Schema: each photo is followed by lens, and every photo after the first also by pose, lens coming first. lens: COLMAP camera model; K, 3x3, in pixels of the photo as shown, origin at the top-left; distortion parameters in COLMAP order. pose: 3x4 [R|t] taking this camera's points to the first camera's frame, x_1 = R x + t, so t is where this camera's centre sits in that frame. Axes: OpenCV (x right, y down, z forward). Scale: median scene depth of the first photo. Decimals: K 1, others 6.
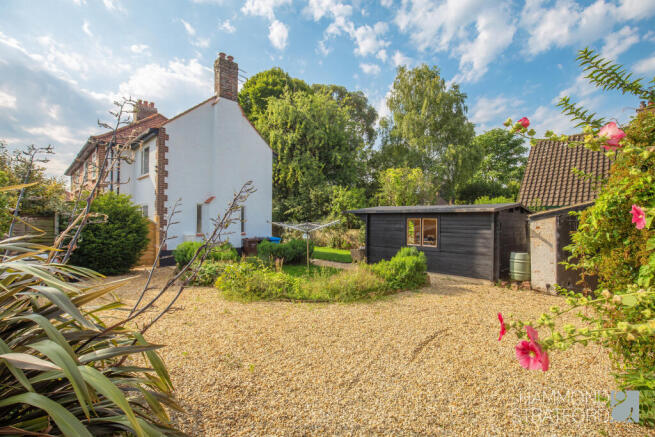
lens RADIAL K [[308.3, 0, 329.3], [0, 308.3, 223.6], [0, 0, 1]] dist [-0.028292, -0.000023]
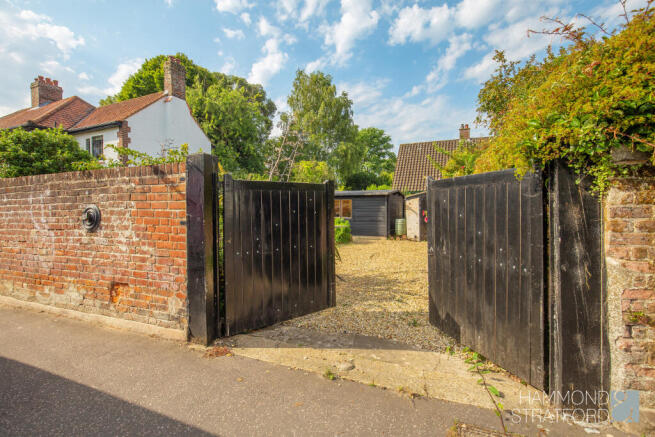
lens RADIAL K [[304.8, 0, 327.5], [0, 304.8, 218.5], [0, 0, 1]] dist [-0.016866, 0.000079]
pose [[0.931130, -0.029775, 0.363469, -0.126589], [0.018310, 0.999221, 0.034948, 0.008976], [-0.364227, -0.025886, 0.930950, -0.147042]]
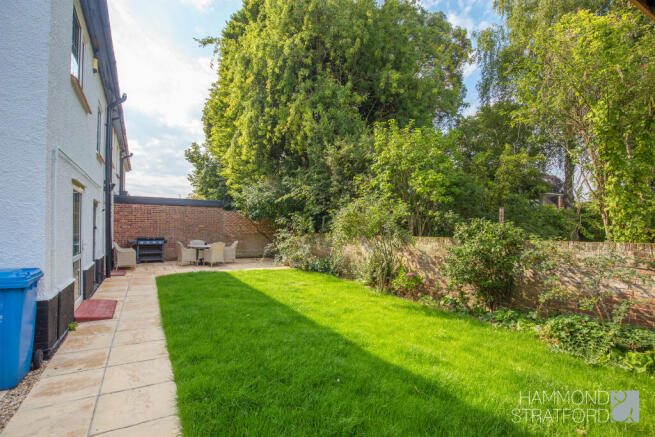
lens RADIAL K [[304.8, 0, 327.5], [0, 304.8, 218.5], [0, 0, 1]] dist [-0.016866, 0.000079]
pose [[0.970620, 0.002371, -0.240606, 0.045101], [-0.010709, 0.999386, -0.033353, 0.009281], [0.240379, 0.034950, 0.970050, 0.576380]]
